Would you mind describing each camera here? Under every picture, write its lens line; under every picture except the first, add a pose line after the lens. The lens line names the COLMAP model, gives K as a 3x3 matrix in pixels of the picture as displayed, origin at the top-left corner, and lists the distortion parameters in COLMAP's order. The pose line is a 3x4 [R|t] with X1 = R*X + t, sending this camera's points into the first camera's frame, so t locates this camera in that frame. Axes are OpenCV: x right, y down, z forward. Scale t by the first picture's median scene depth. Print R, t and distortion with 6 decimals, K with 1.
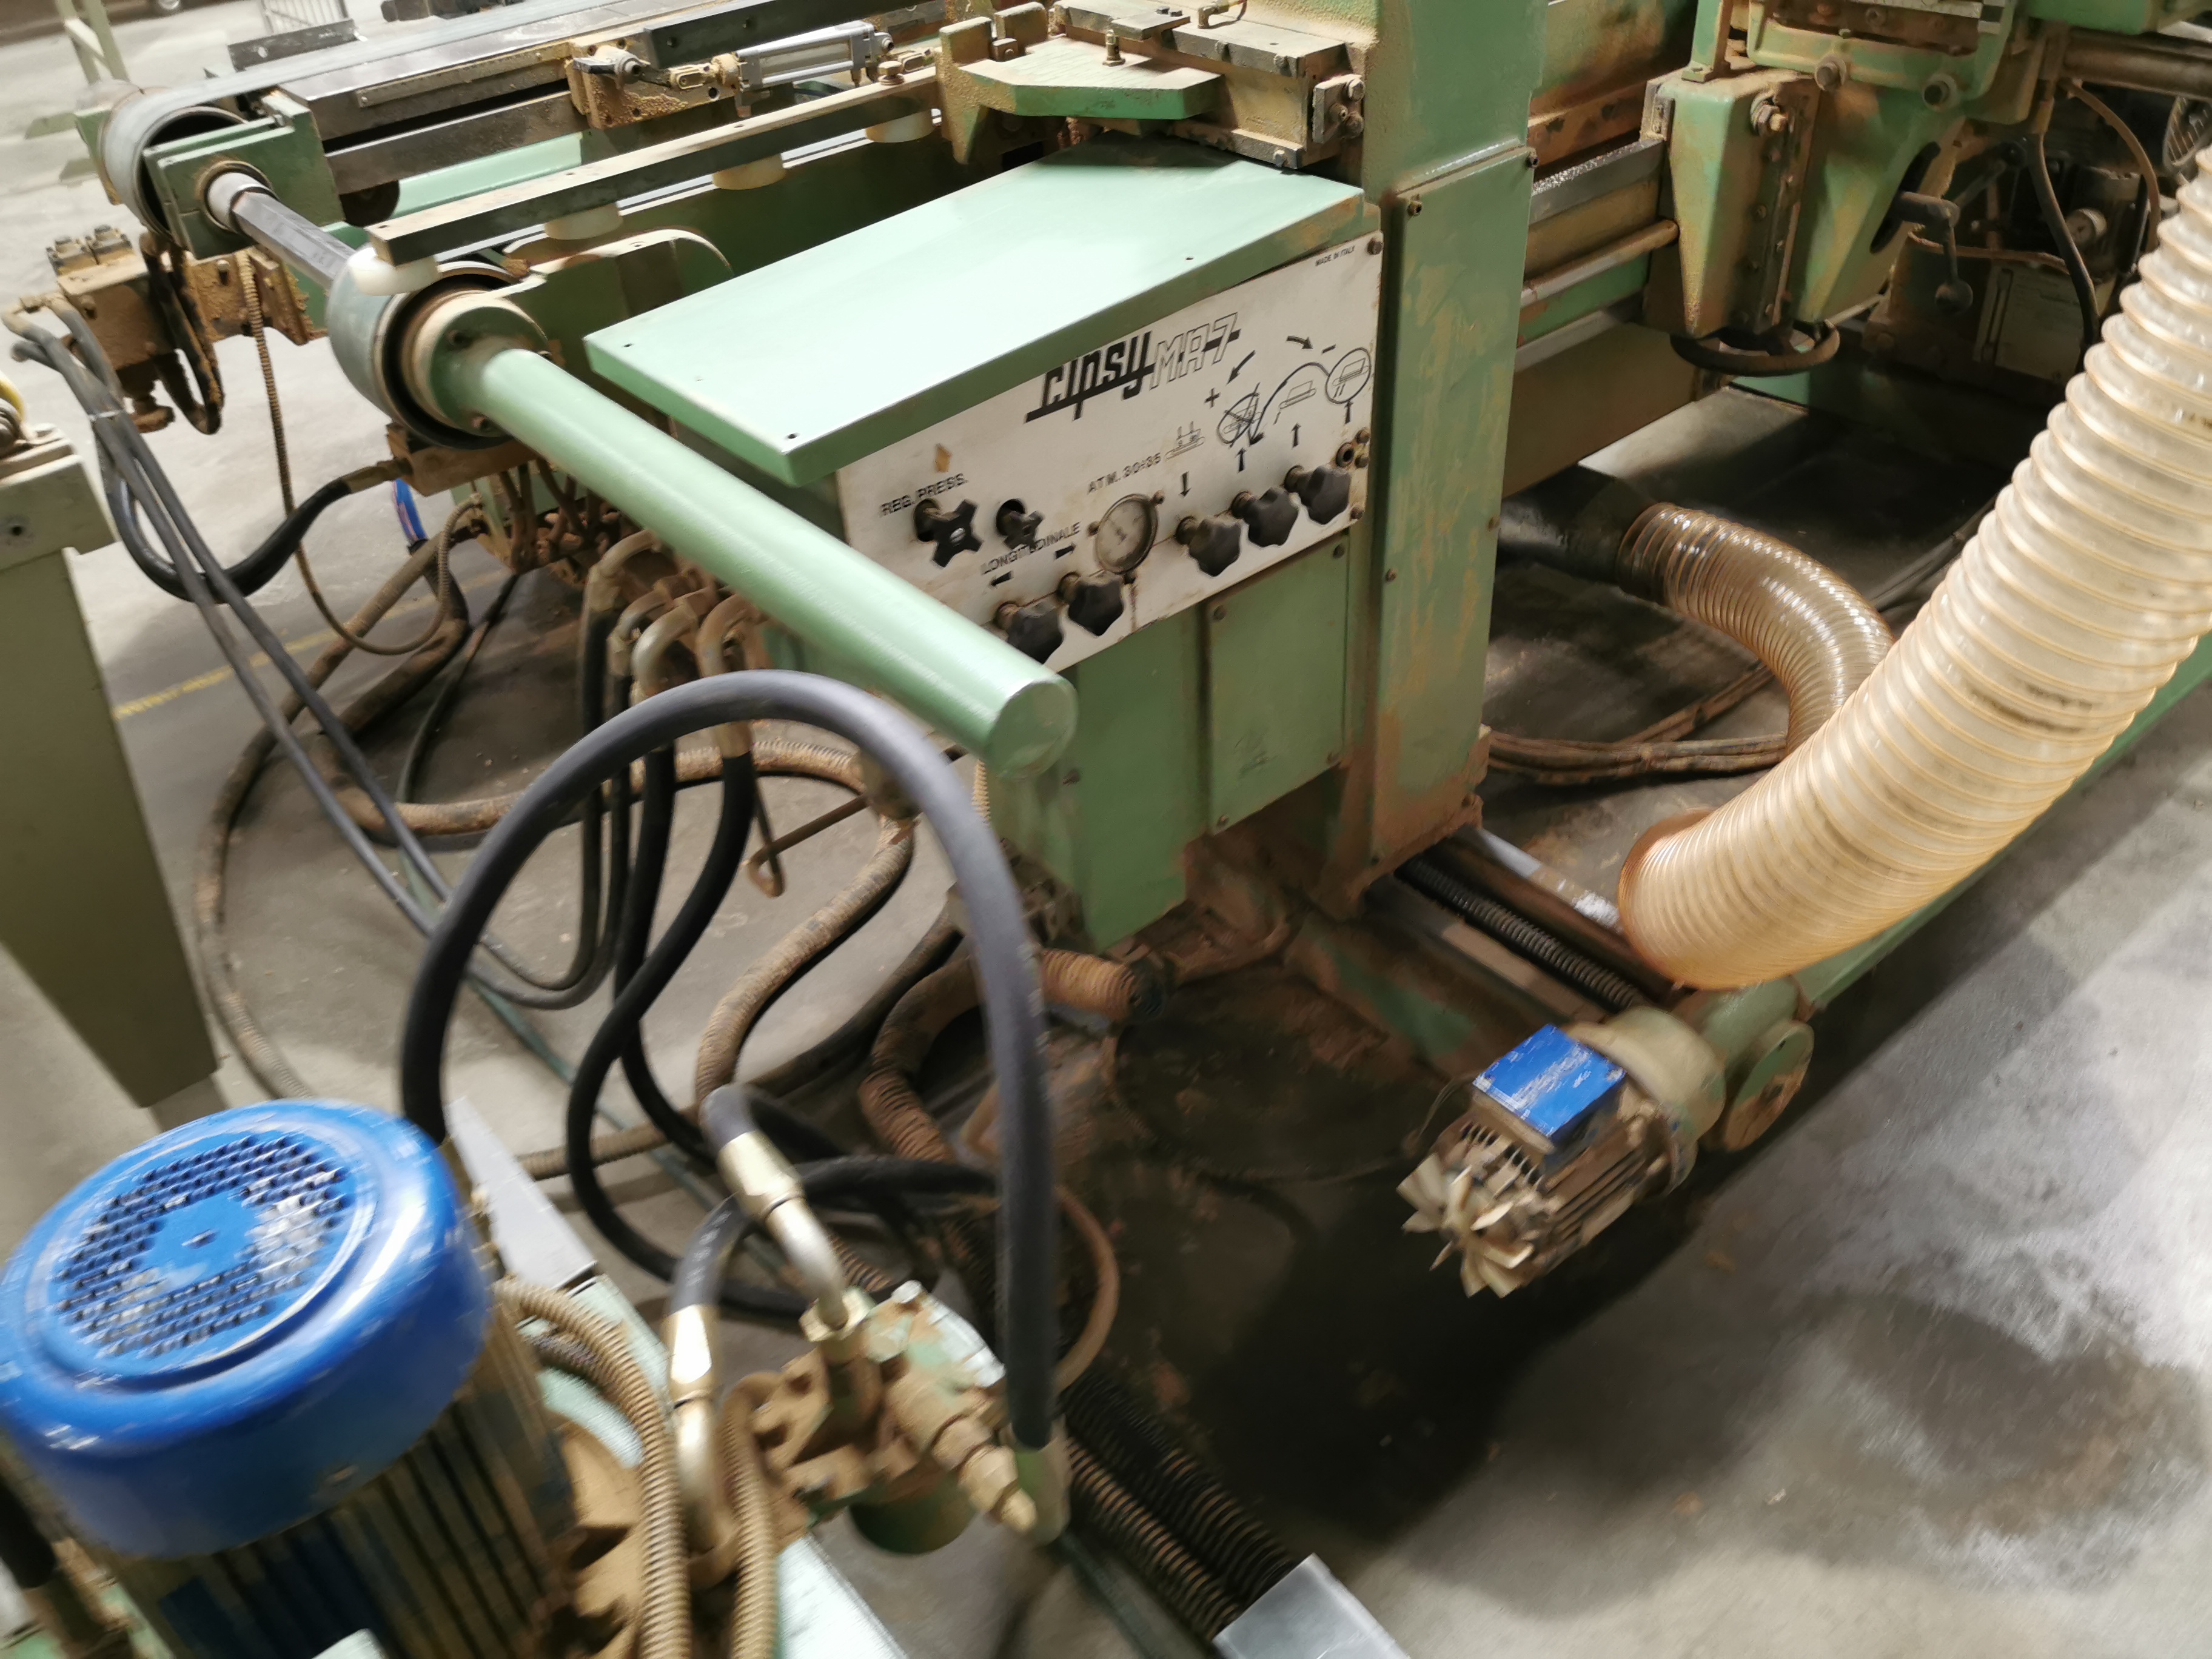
lens RADIAL K [[1721.7, 0, 1092.1], [0, 1721.7, 829.0], [0, 0, 1]] dist [0.051523, -0.079559]
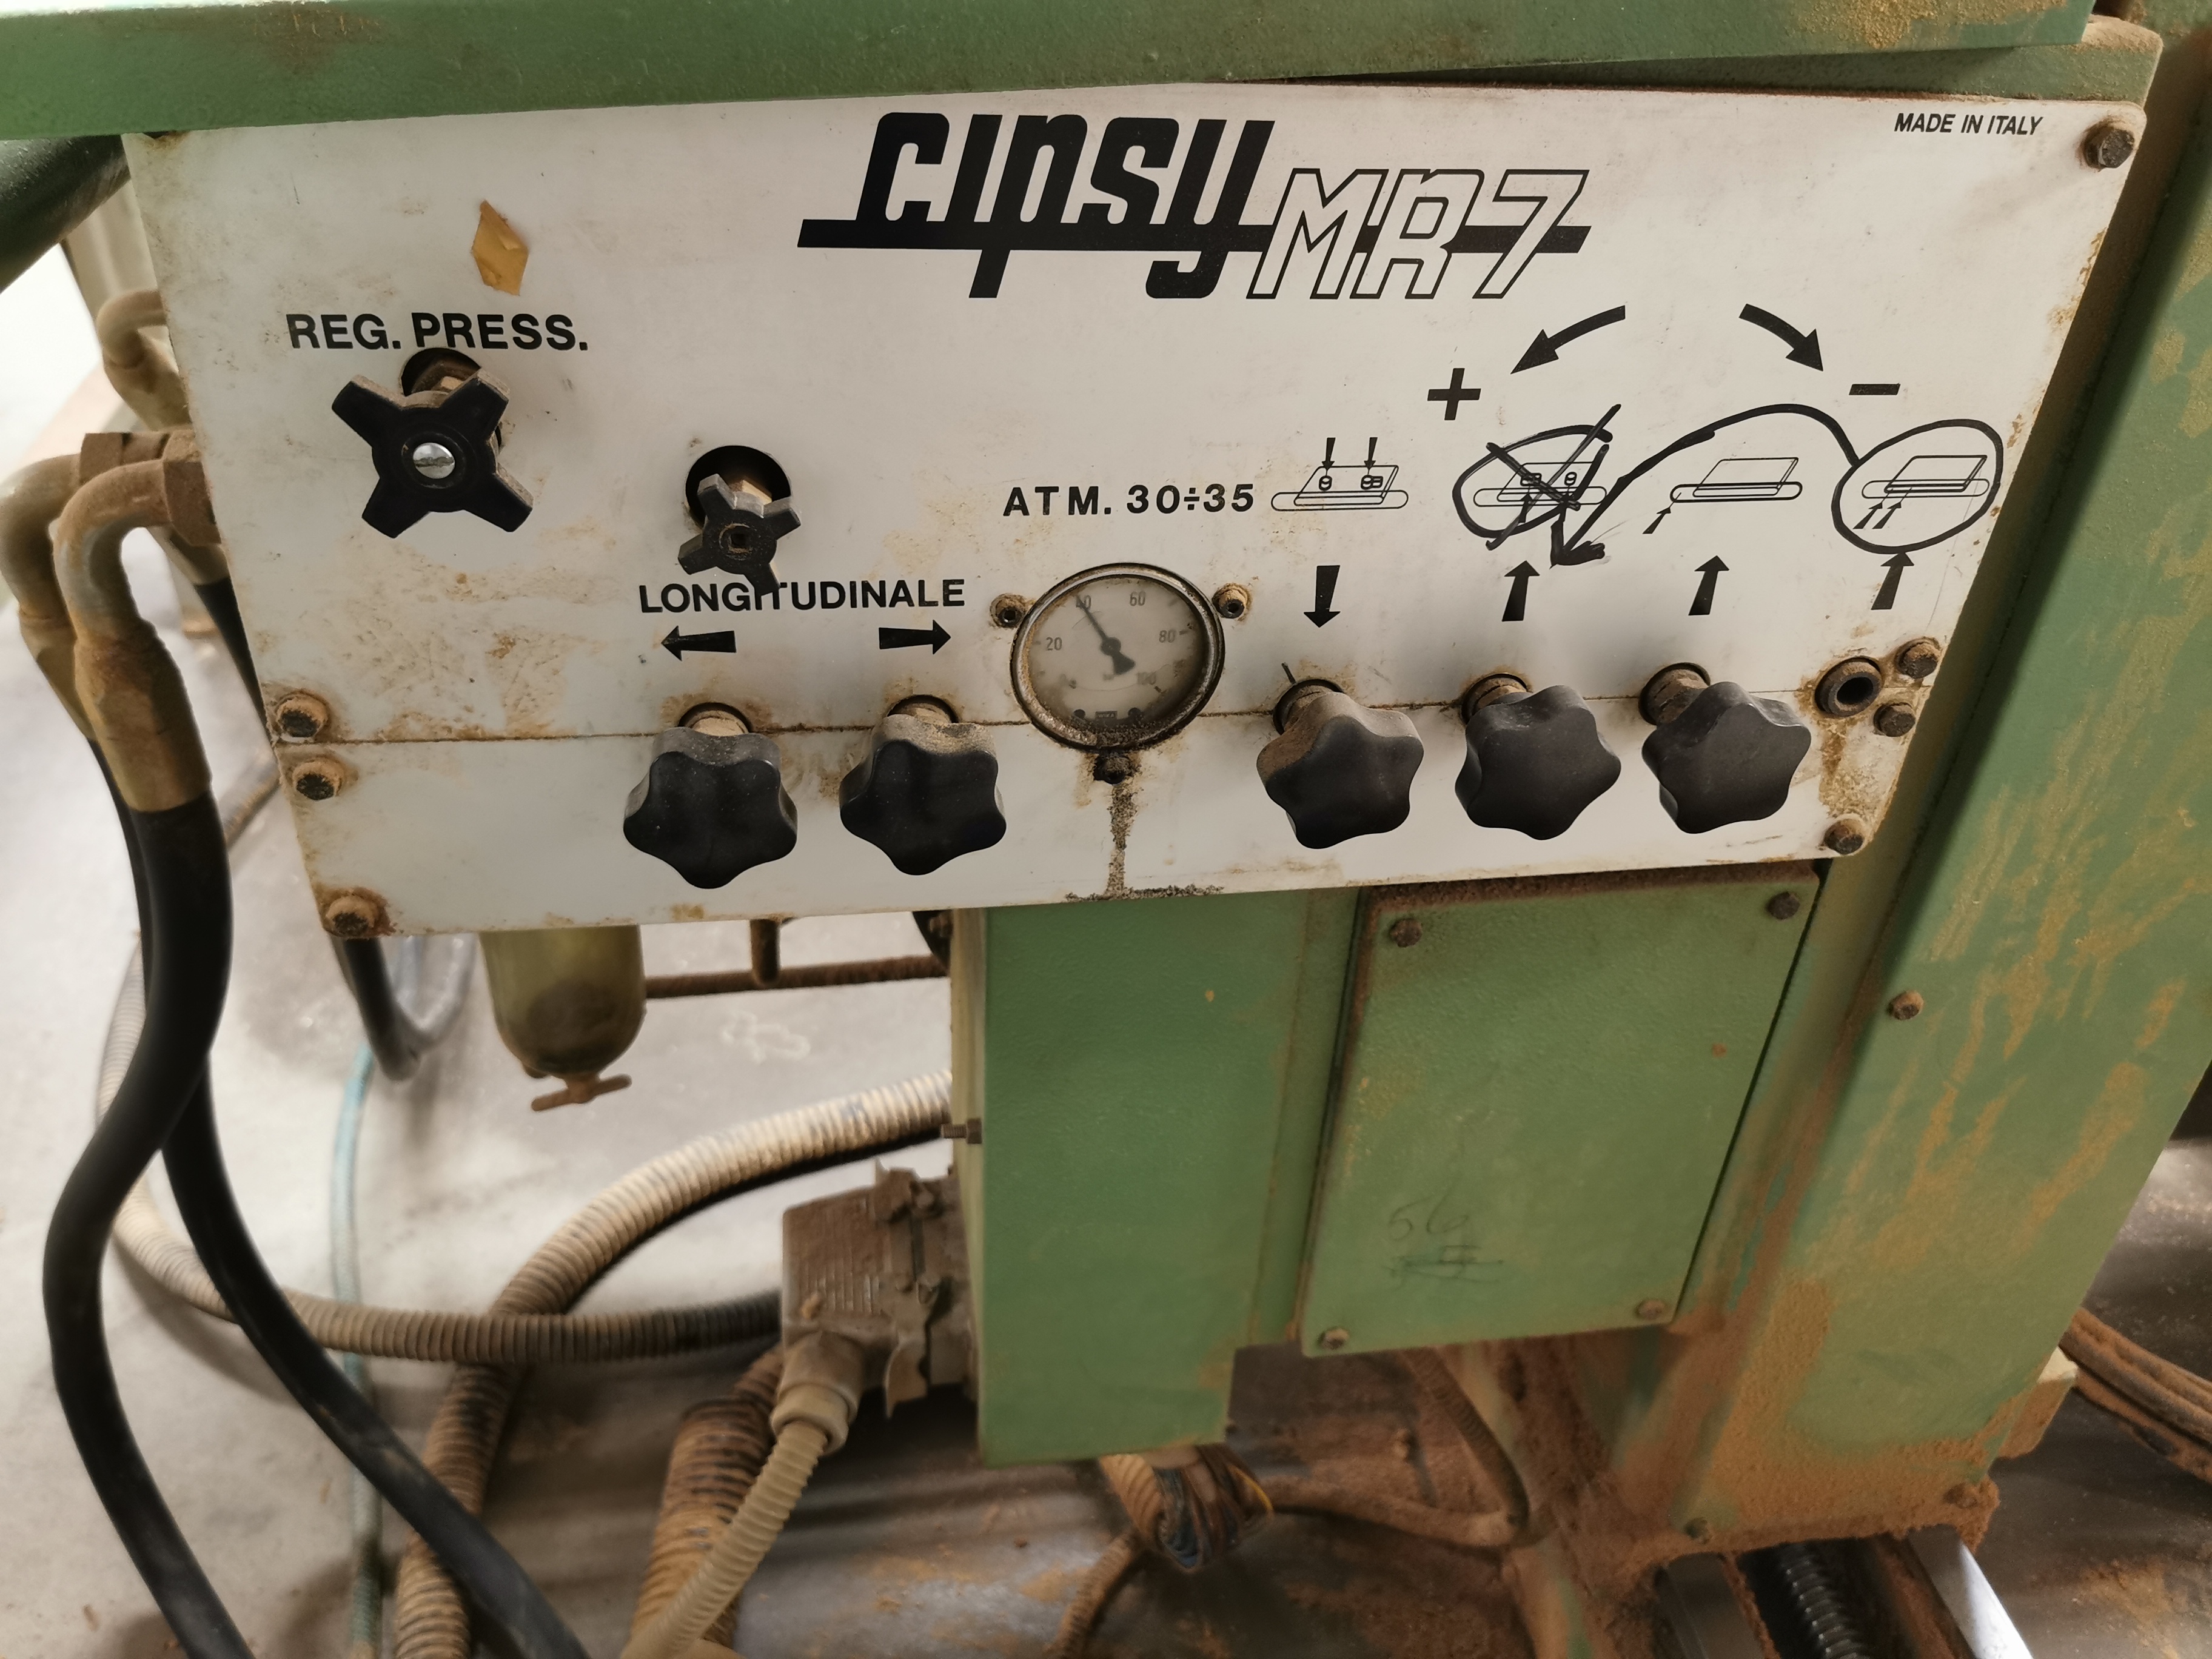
lens RADIAL K [[1700.7, 0, 1102.7], [0, 1700.7, 780.3], [0, 0, 1]] dist [0.058313, -0.106158]
pose [[0.851838, 0.369924, -0.370849, 0.157819], [-0.394833, 0.918704, 0.009483, -0.139037], [0.344209, 0.138346, 0.928645, 0.608079]]
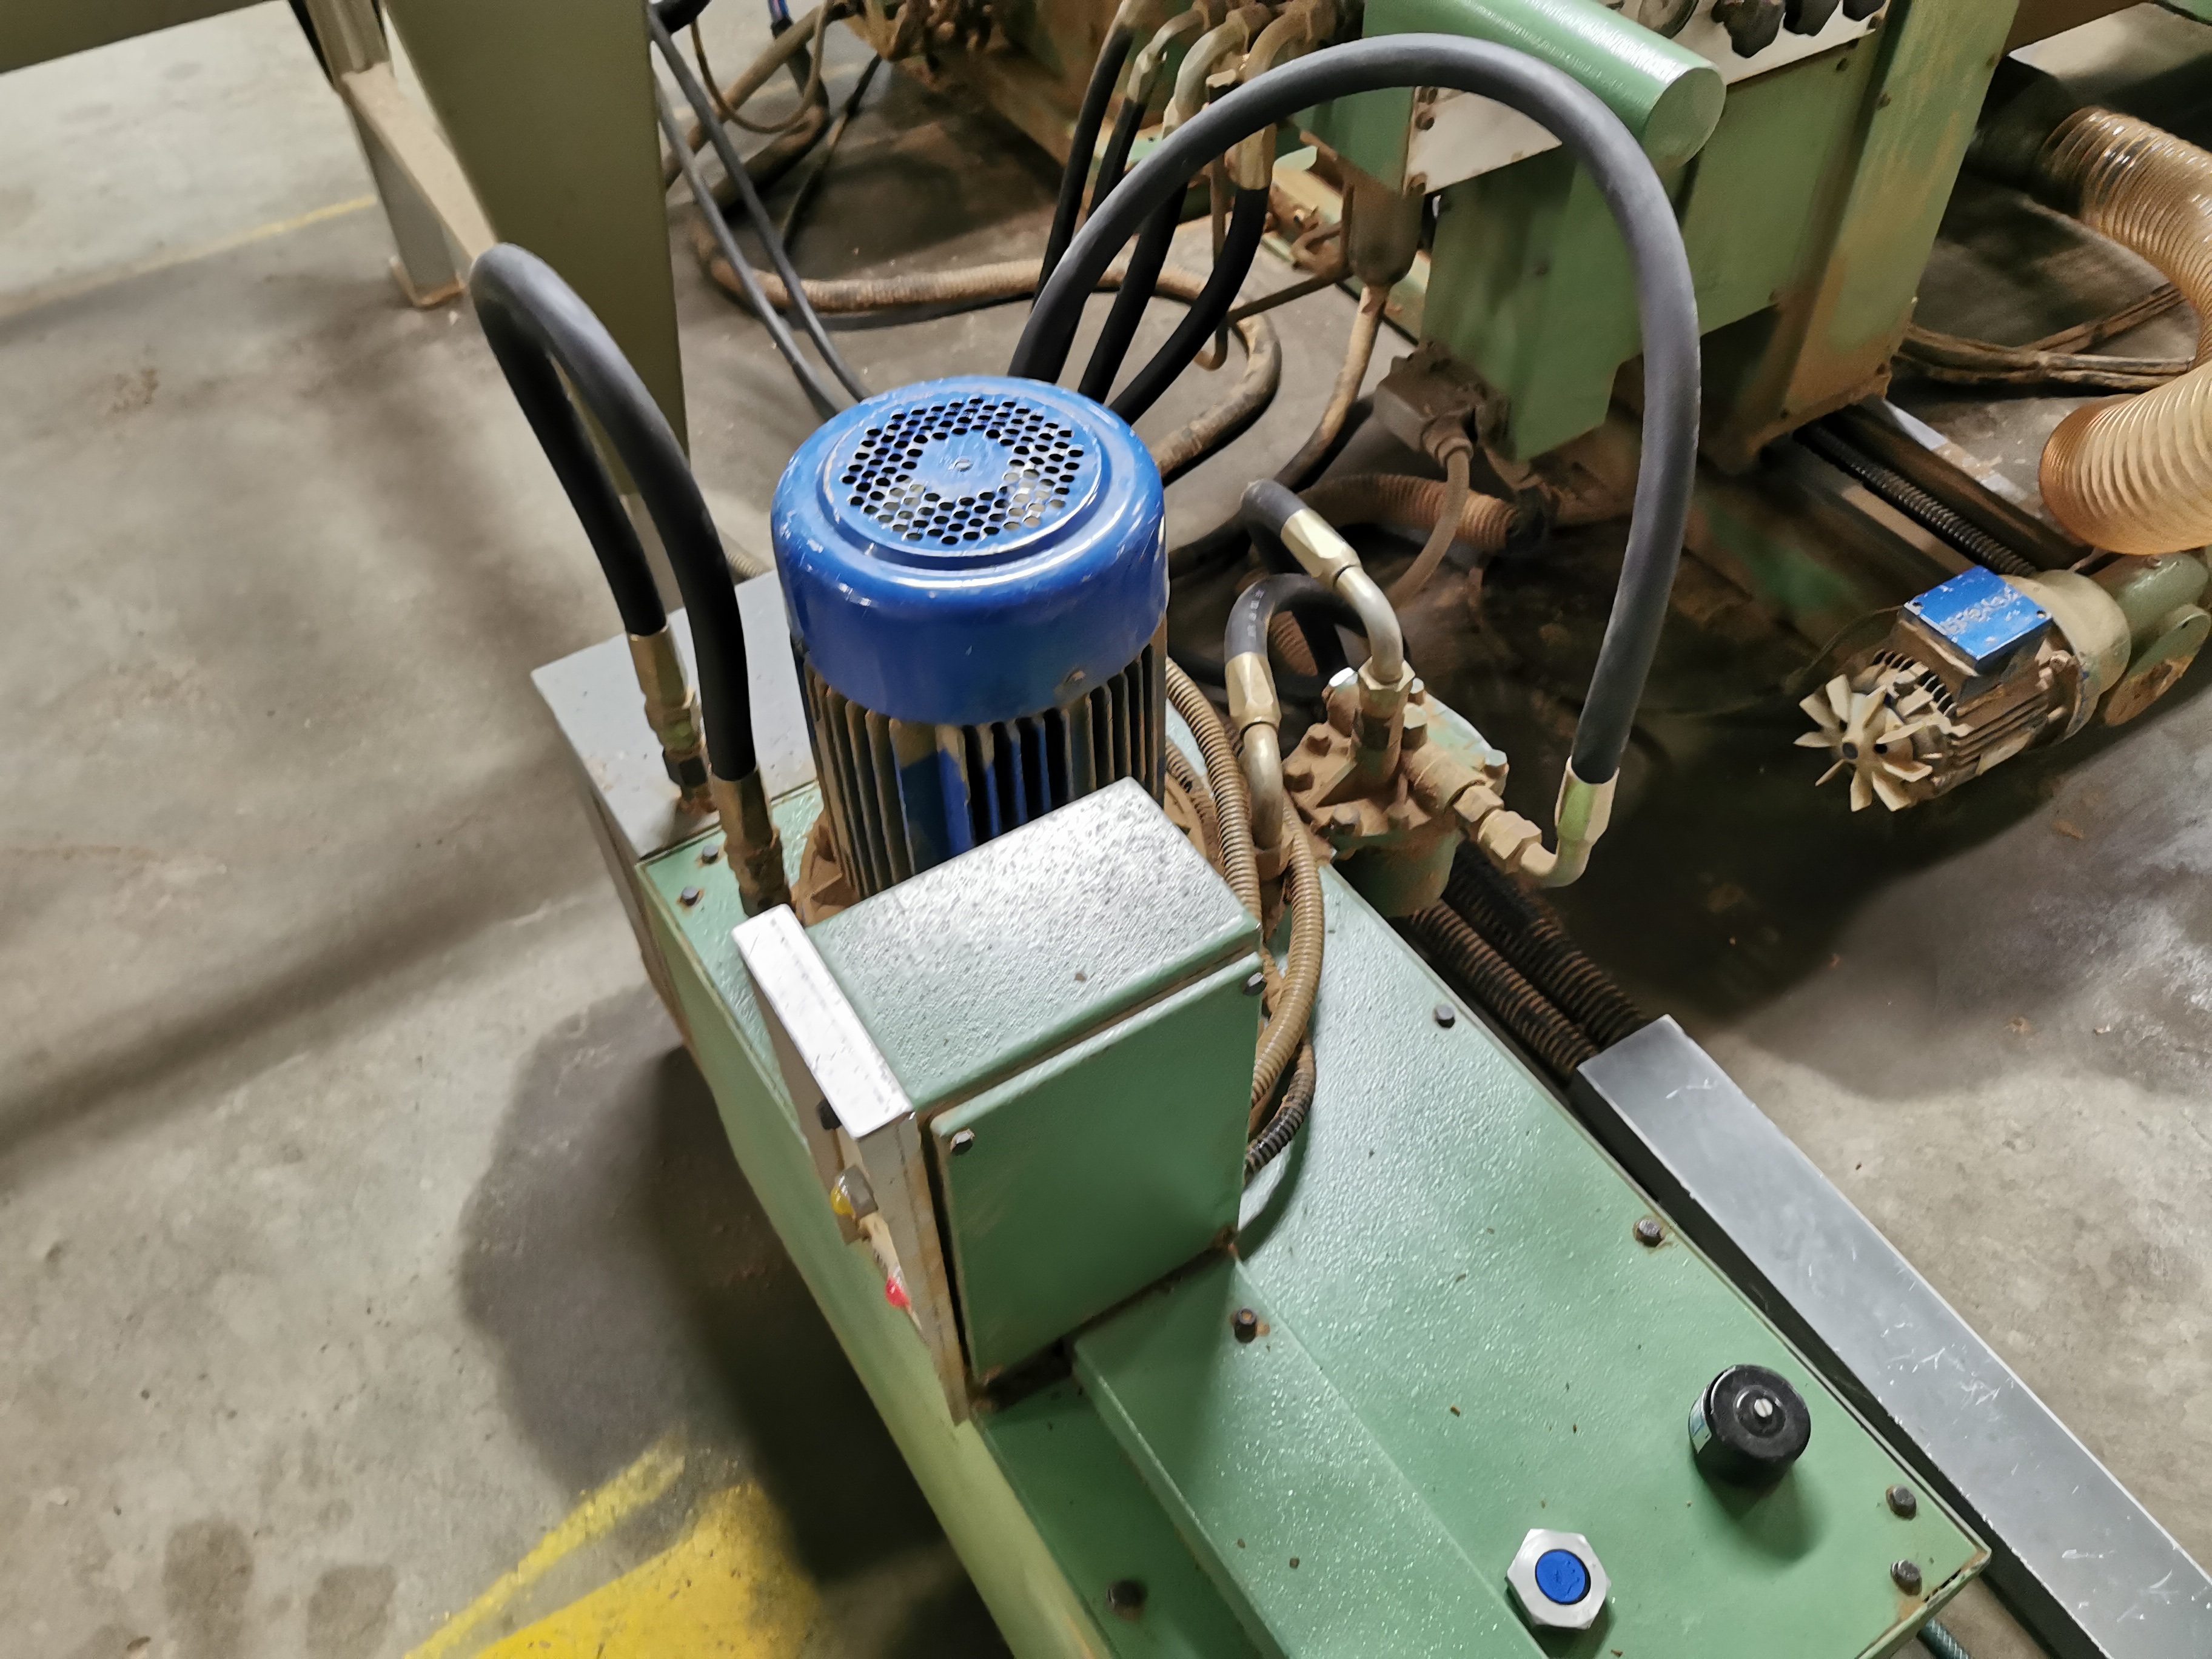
lens RADIAL K [[1722.8, 0, 1130.8], [0, 1722.8, 807.4], [0, 0, 1]] dist [0.048942, -0.100807]
pose [[0.990225, 0.129360, -0.052151, -0.163107], [-0.117369, 0.974839, 0.189510, 0.118589], [0.075354, -0.181537, 0.980493, -0.070580]]
